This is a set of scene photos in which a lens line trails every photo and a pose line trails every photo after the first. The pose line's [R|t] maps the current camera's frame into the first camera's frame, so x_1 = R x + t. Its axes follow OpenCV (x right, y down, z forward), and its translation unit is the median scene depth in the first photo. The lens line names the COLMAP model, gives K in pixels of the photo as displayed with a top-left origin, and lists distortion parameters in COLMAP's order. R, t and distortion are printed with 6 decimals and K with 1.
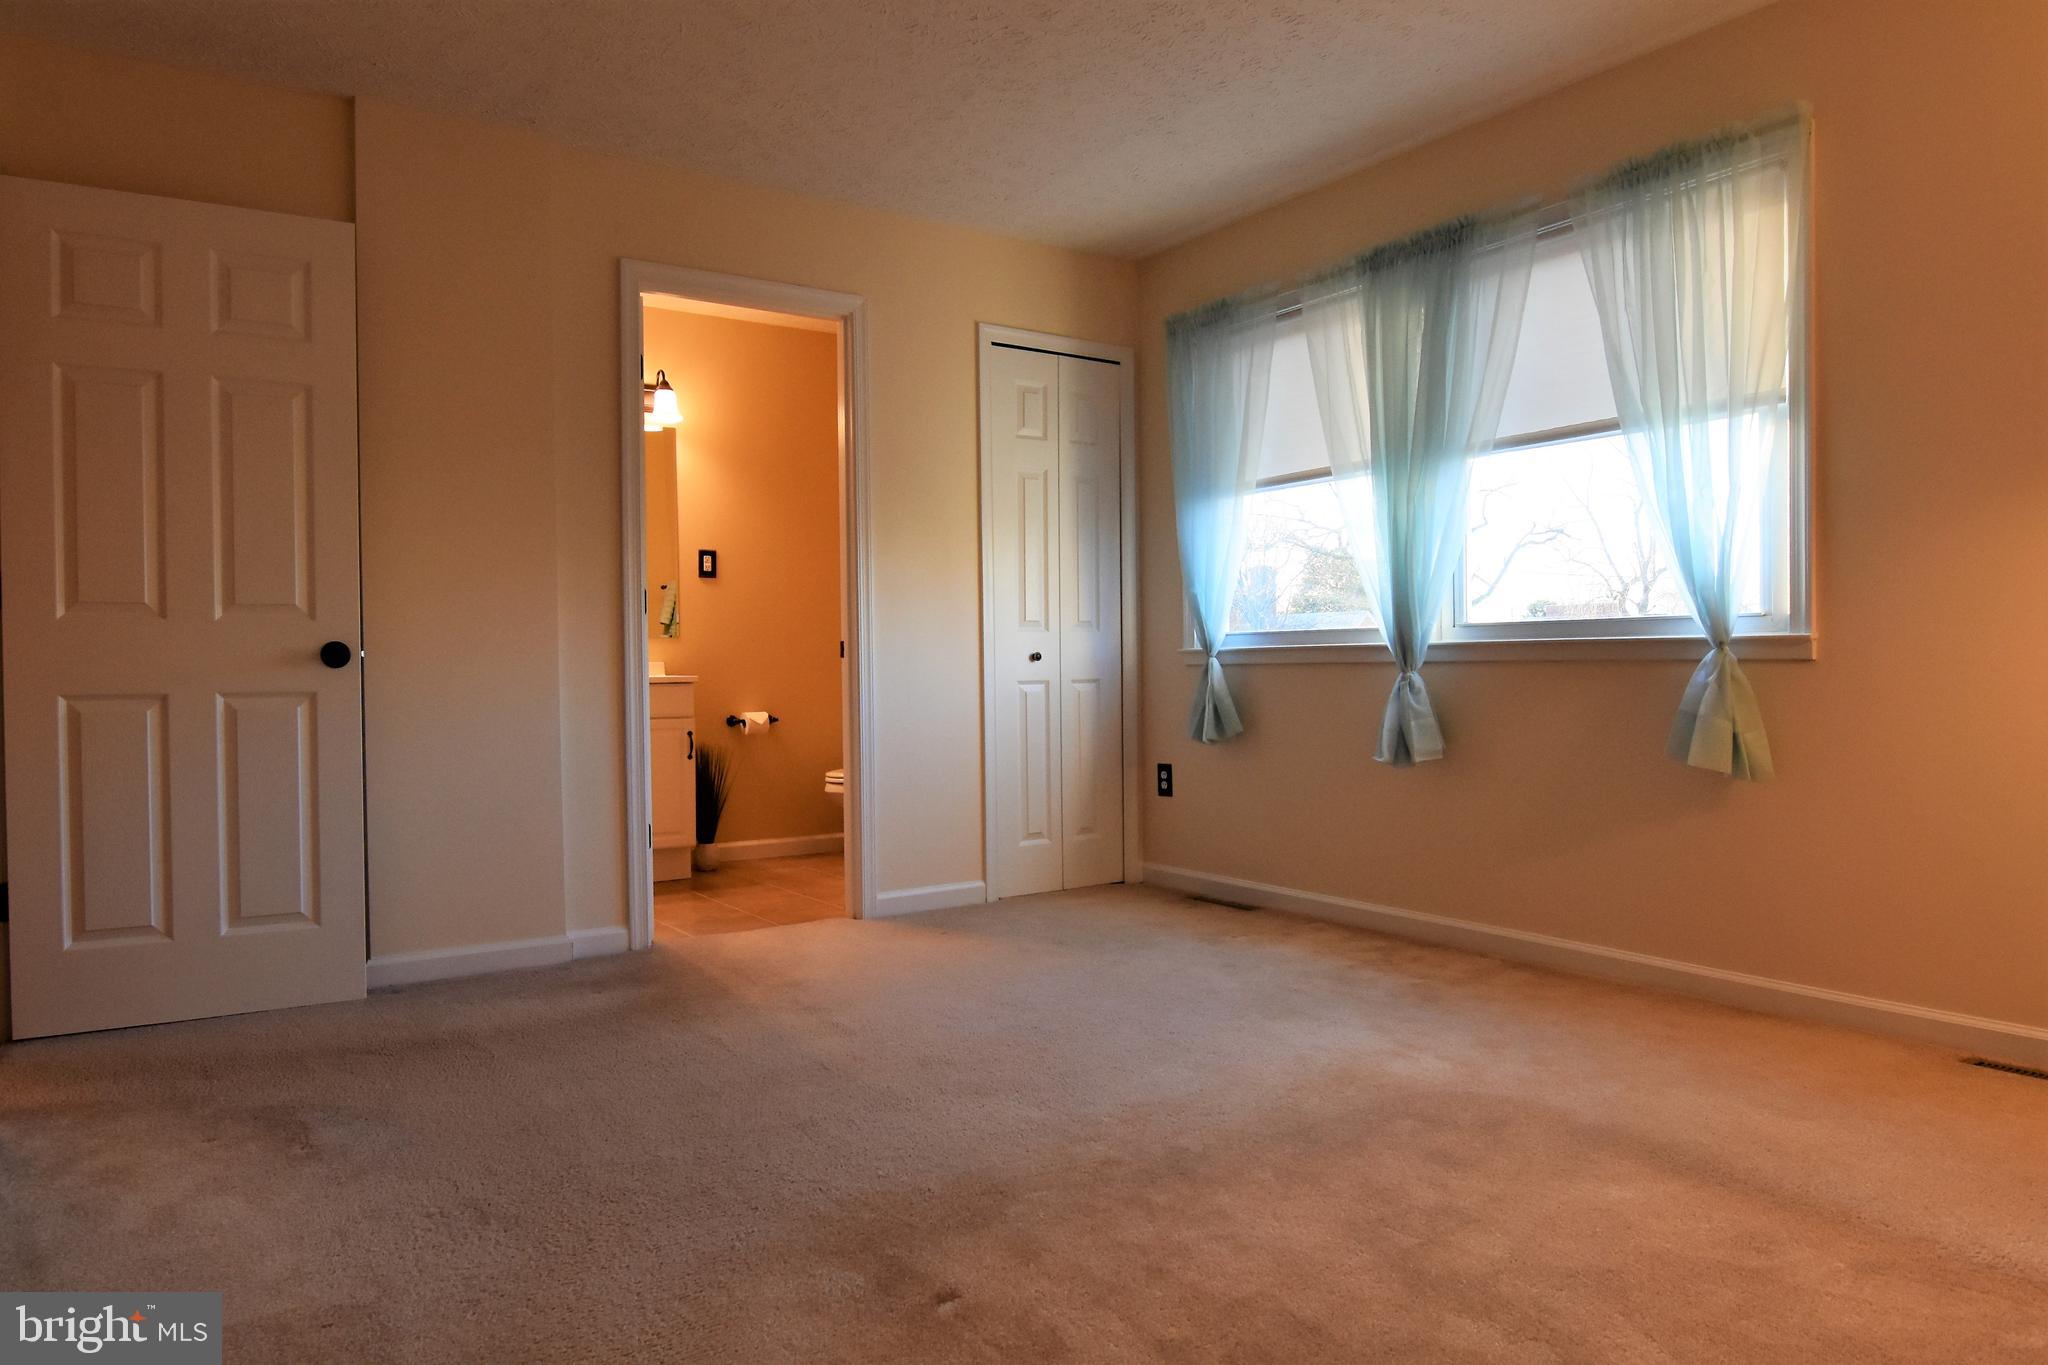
lens RADIAL K [[1242.9, 0, 1020.2], [0, 1242.9, 677.9], [0, 0, 1]] dist [-0.004727, -0.012128]
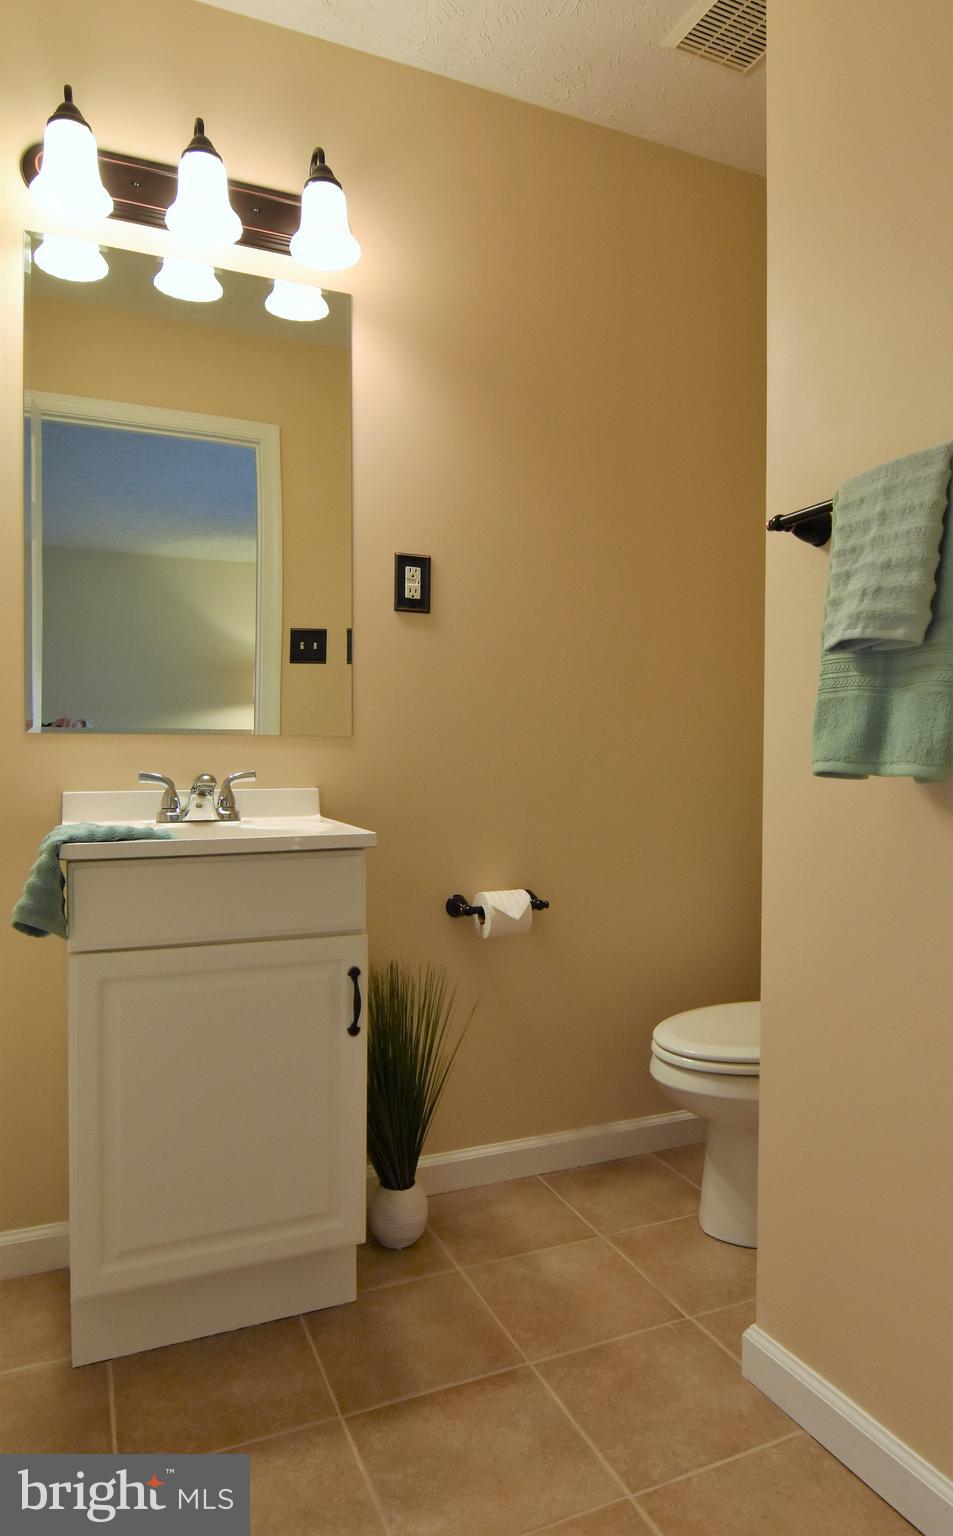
lens RADIAL K [[950.0, 0, 479.1], [0, 950.0, 764.5], [0, 0, 1]] dist [0.000835, 0.000015]
pose [[0.978309, 0.018661, -0.206309, -0.148796], [-0.017031, 0.999808, 0.009673, -0.025079], [0.206450, -0.005950, 0.978439, 0.643291]]
